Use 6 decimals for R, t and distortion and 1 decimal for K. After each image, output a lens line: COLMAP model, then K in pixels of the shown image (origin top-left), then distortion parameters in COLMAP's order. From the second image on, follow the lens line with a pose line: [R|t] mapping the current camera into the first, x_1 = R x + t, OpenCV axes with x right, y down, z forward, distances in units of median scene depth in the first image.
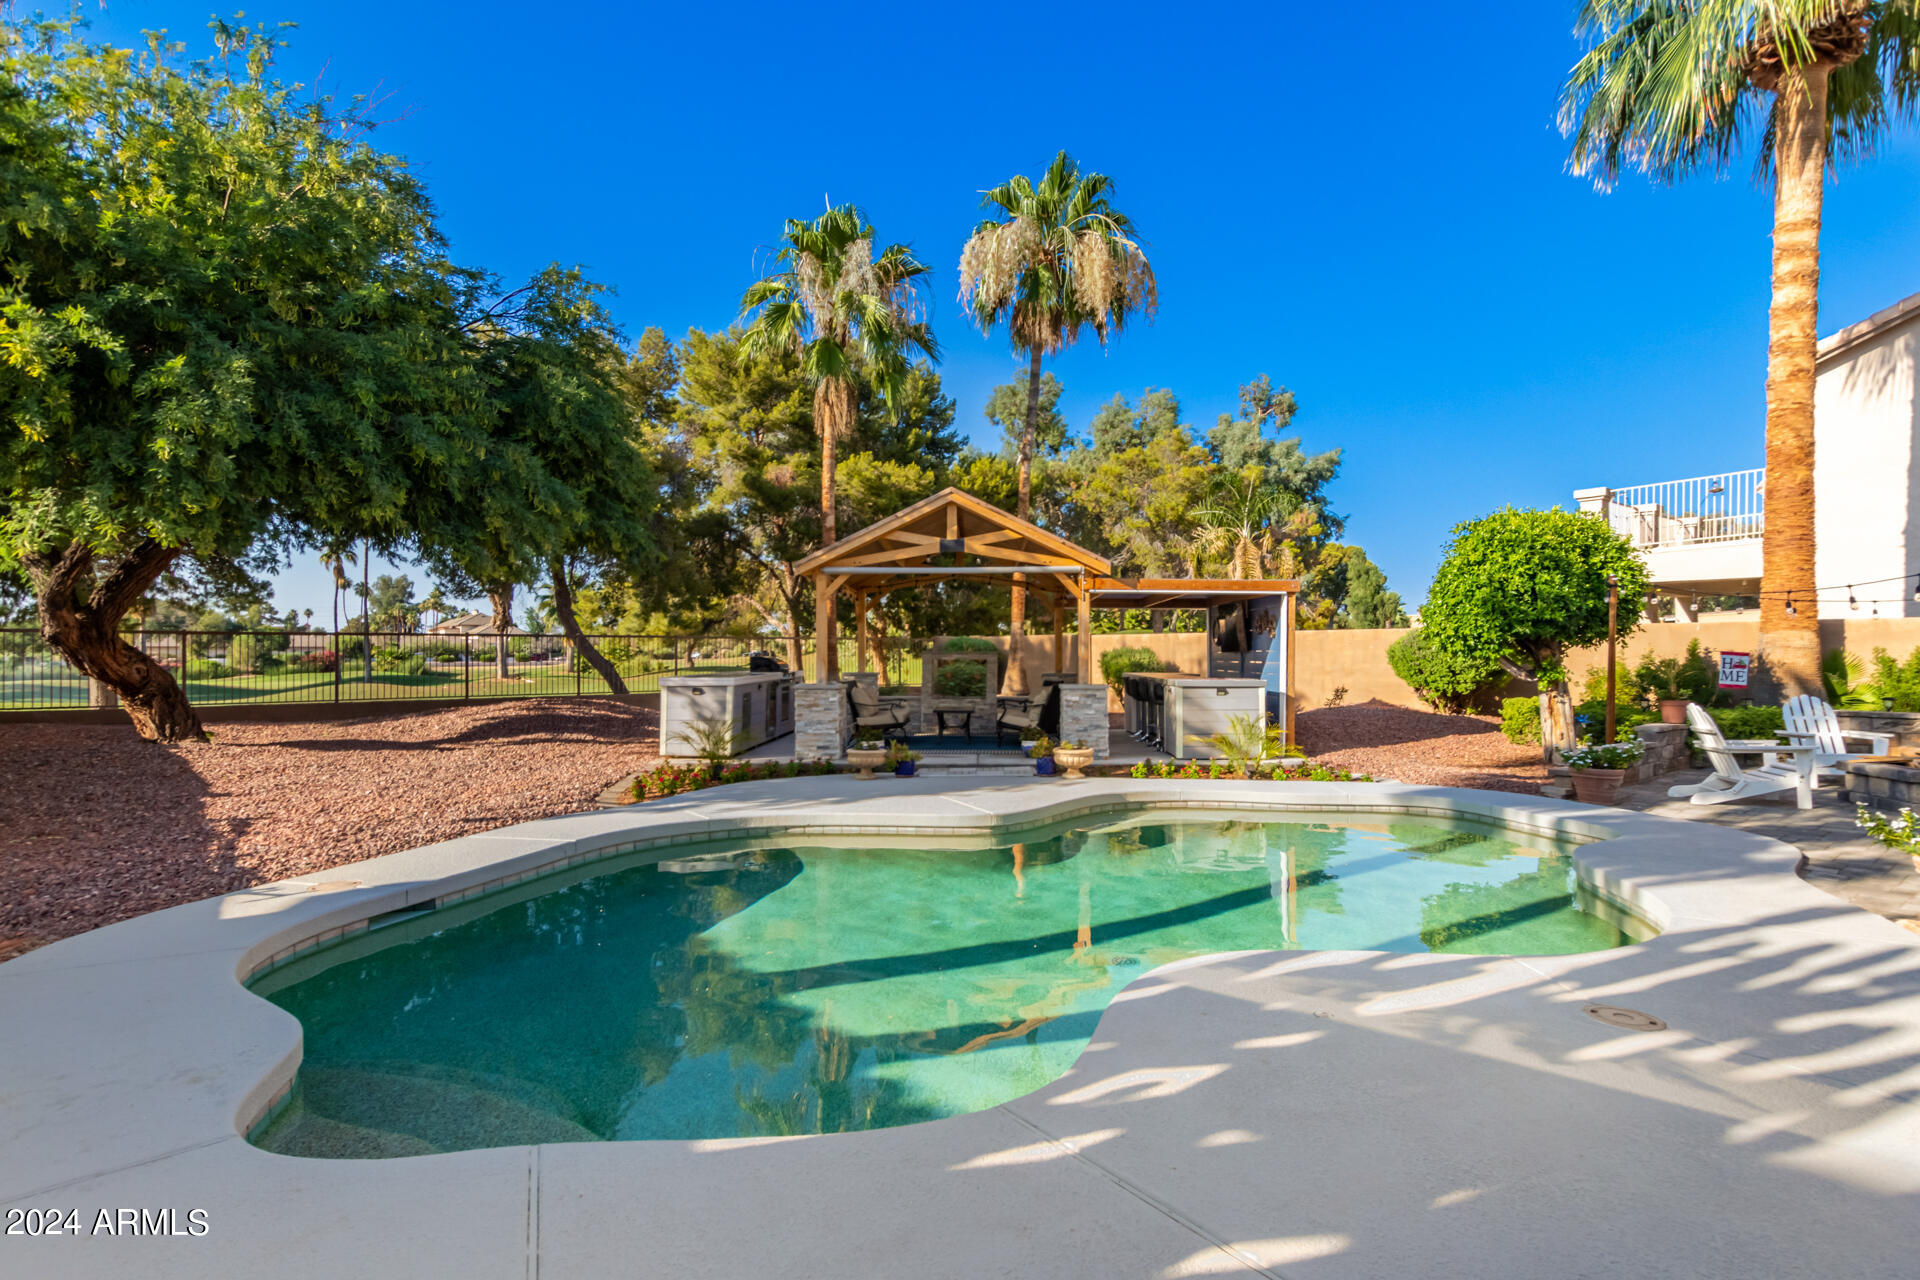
lens RADIAL K [[927.9, 0, 960.0], [0, 927.9, 640.0], [0, 0, 1]] dist [0.008818, -0.000009]
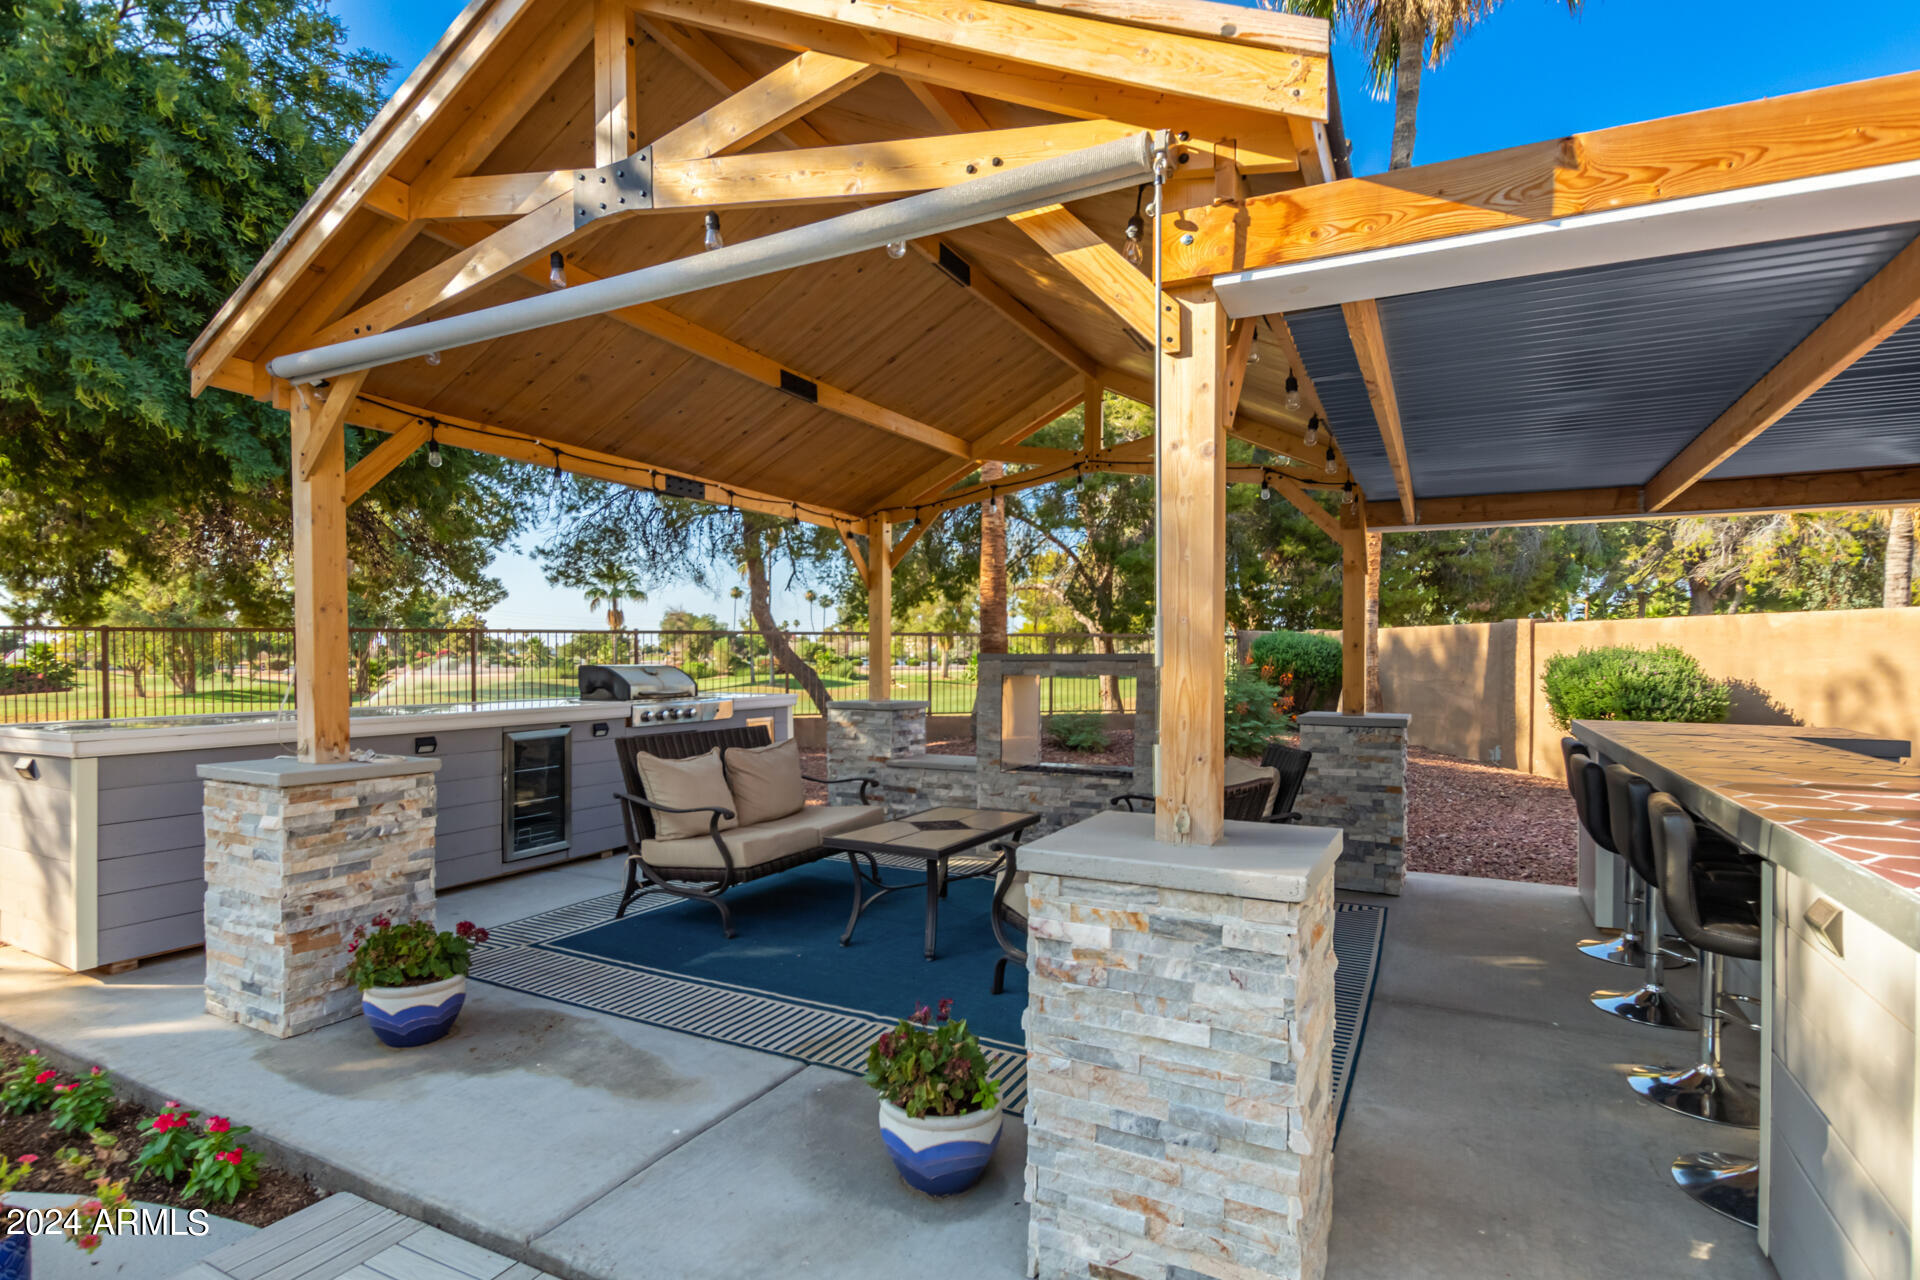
lens RADIAL K [[943.5, 0, 962.6], [0, 943.5, 652.3], [0, 0, 1]] dist [0.001989, 0.000481]
pose [[0.900537, 0.001916, -0.434775, 0.060735], [0.001005, 0.999978, 0.006488, 0.004402], [0.434778, -0.006280, 0.900516, 0.290032]]
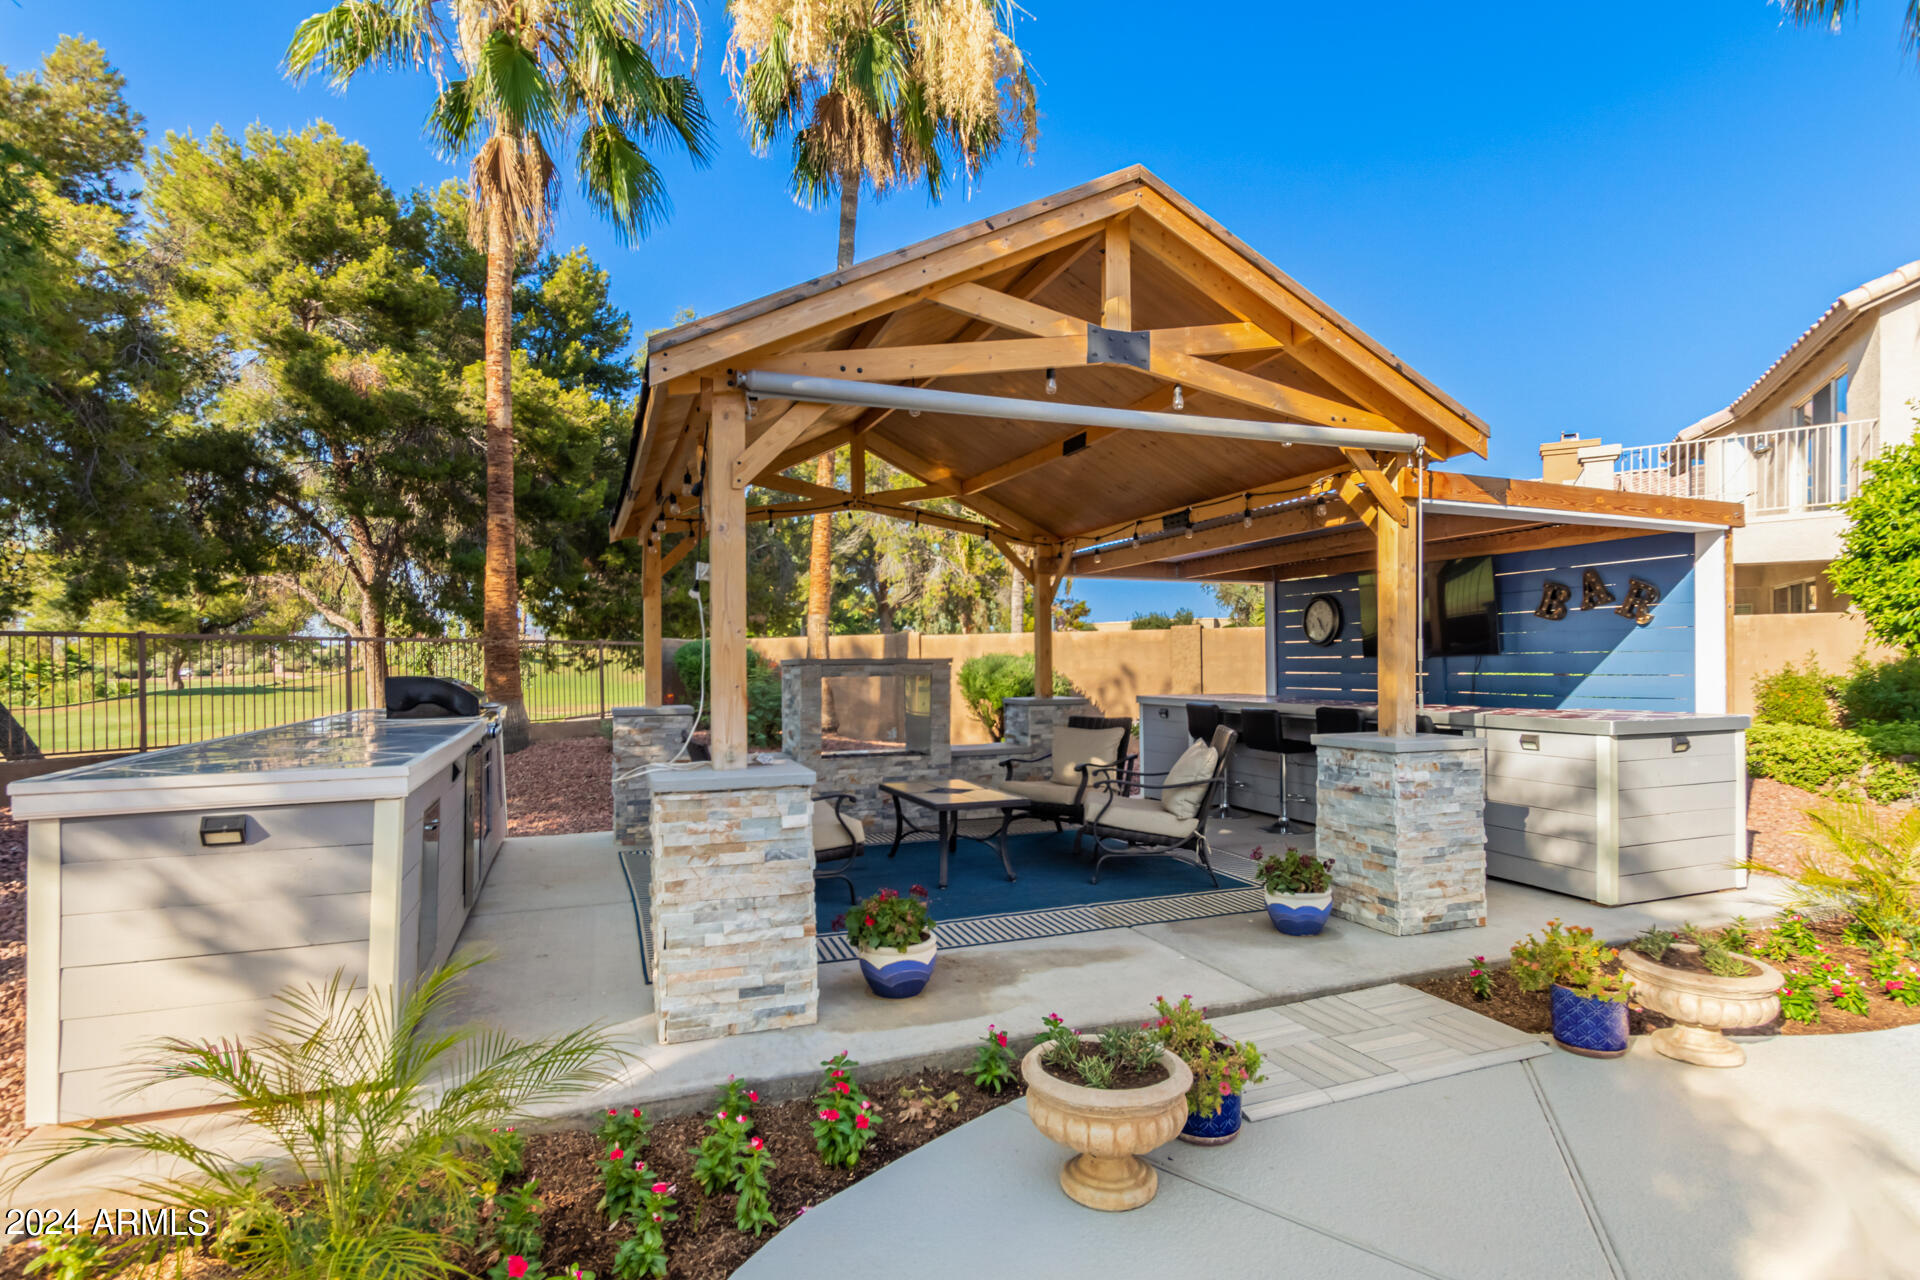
lens RADIAL K [[955.9, 0, 952.6], [0, 955.9, 665.0], [0, 0, 1]] dist [0.013785, -0.000246]
pose [[0.922971, -0.010021, 0.384740, -0.071639], [0.004098, 0.999860, 0.016212, 0.003477], [-0.384848, -0.013387, 0.922883, 0.244130]]
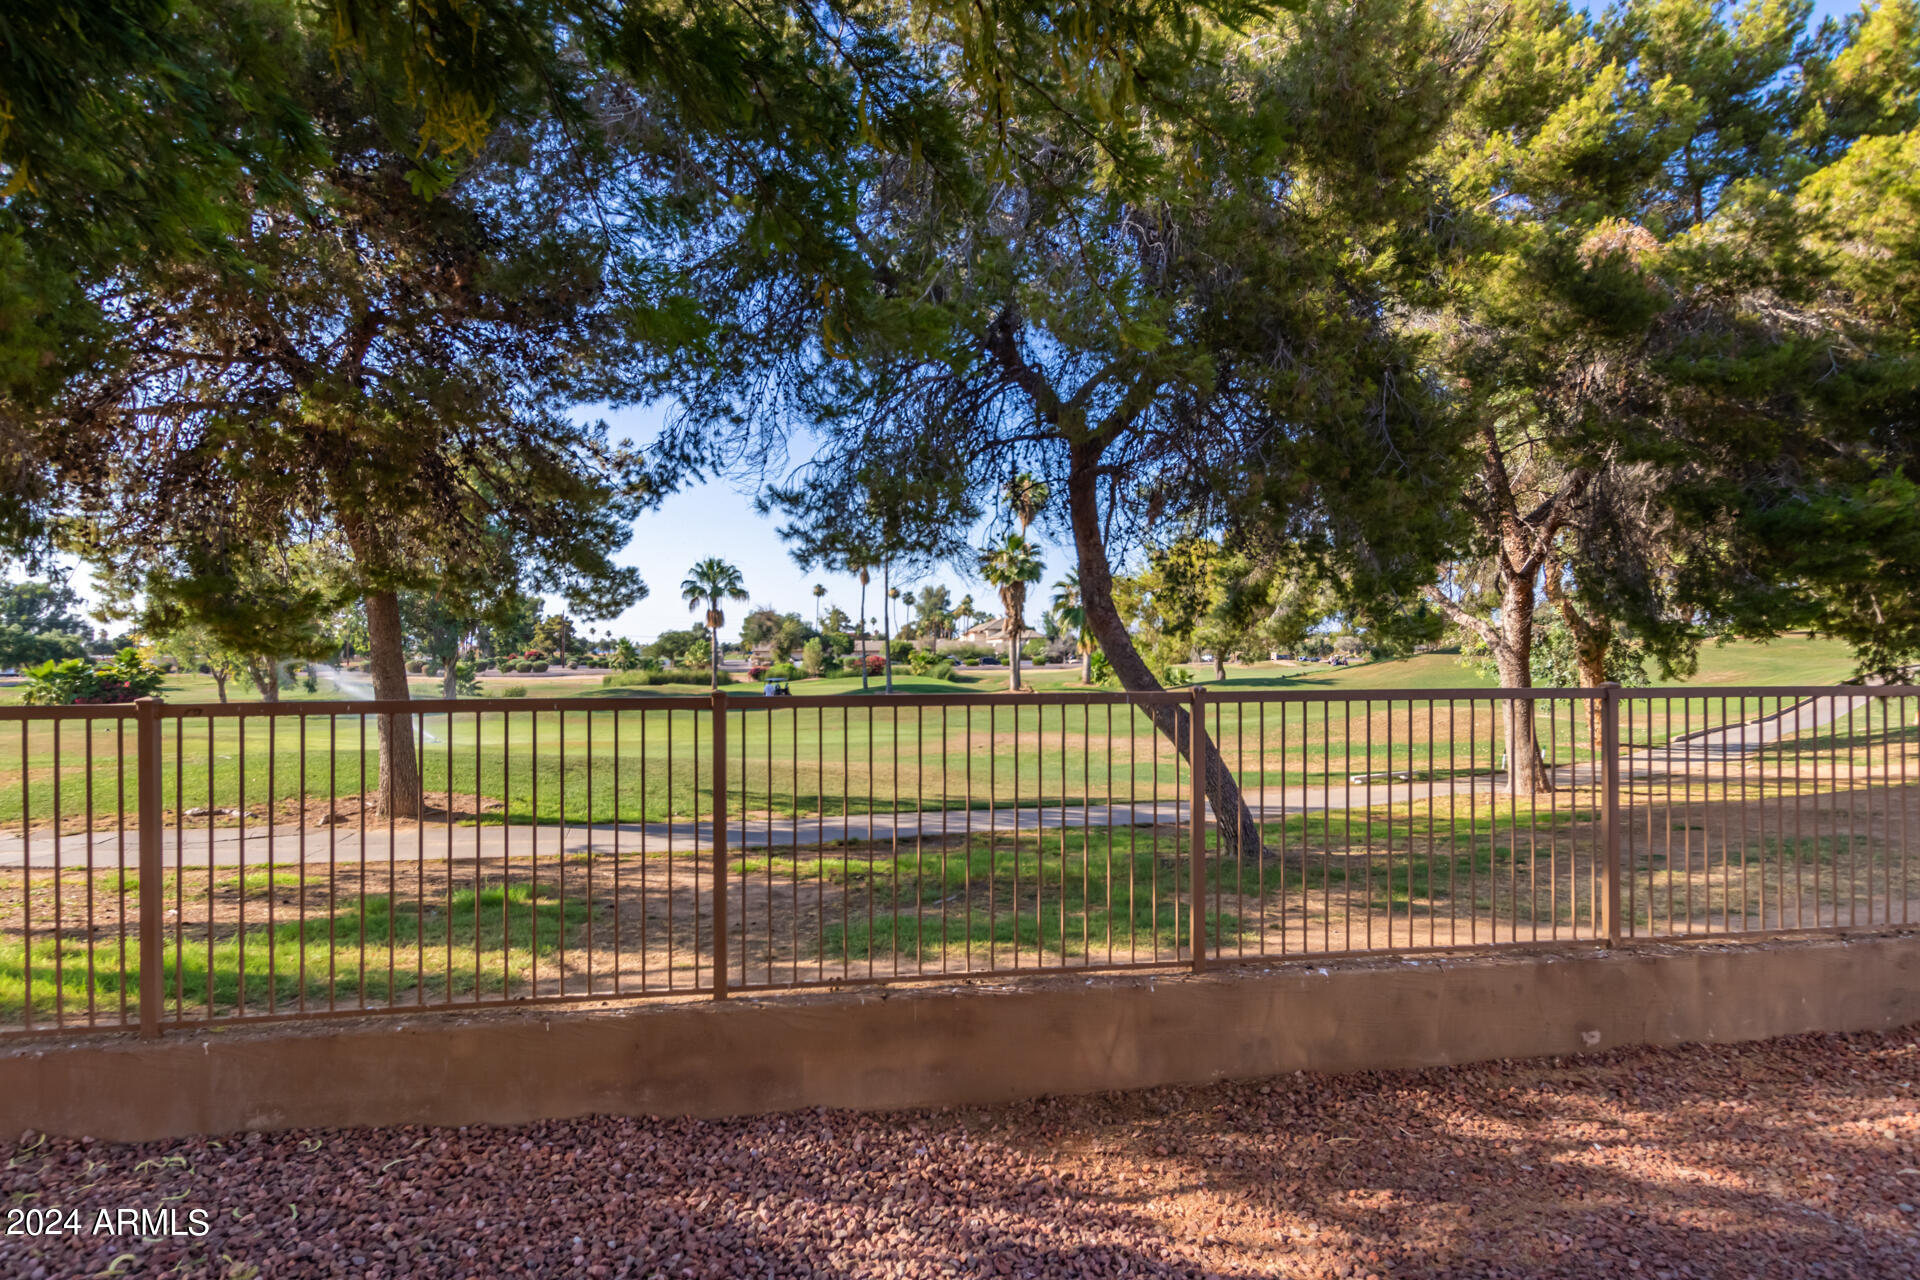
lens RADIAL K [[943.5, 0, 962.6], [0, 943.5, 652.3], [0, 0, 1]] dist [0.001989, 0.000481]
pose [[0.866681, -0.000454, -0.498862, -0.209324], [0.006272, 0.999930, 0.009987, -0.010003], [0.498823, -0.011785, 0.866624, 0.468338]]
